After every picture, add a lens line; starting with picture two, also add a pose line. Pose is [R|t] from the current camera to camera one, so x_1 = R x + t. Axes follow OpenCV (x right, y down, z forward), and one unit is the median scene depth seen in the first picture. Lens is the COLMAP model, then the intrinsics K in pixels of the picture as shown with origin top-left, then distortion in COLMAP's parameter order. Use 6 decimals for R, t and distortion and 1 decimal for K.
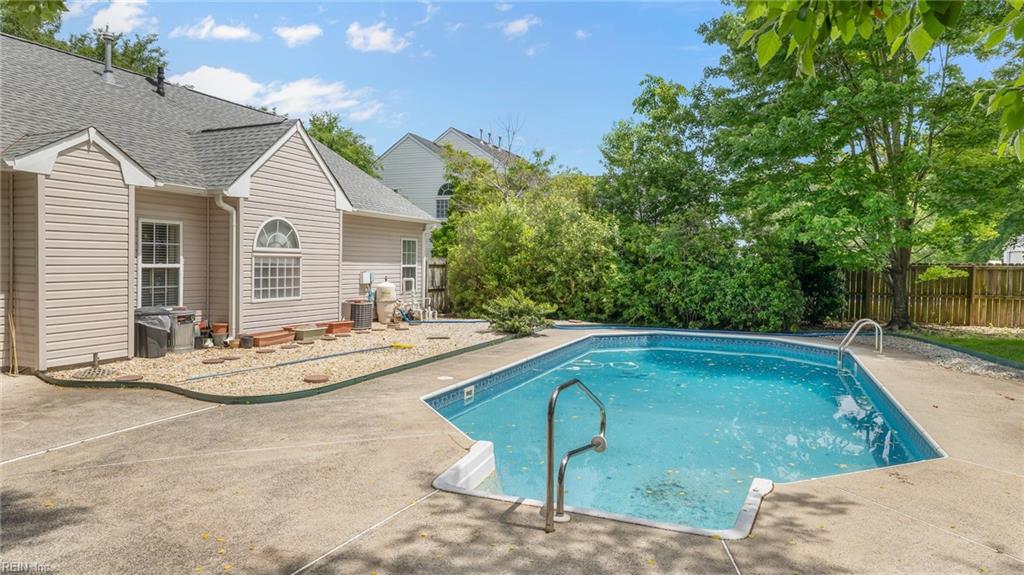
lens RADIAL K [[608.7, 0, 512.0], [0, 608.7, 287.5], [0, 0, 1]] dist [0.003677, 0.001070]
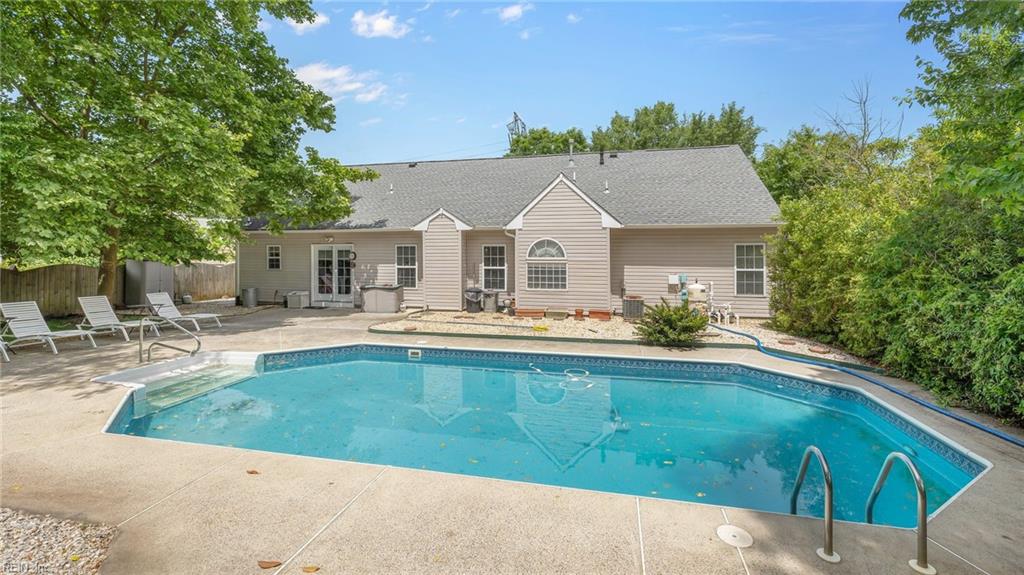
lens RADIAL K [[461.8, 0, 503.3], [0, 461.8, 280.2], [0, 0, 1]] dist [0.000030, 0.000084]
pose [[0.143880, 0.037238, -0.988894, 0.822258], [-0.040606, 0.998672, 0.031698, -0.041010], [0.988762, 0.035594, 0.145201, 0.750525]]
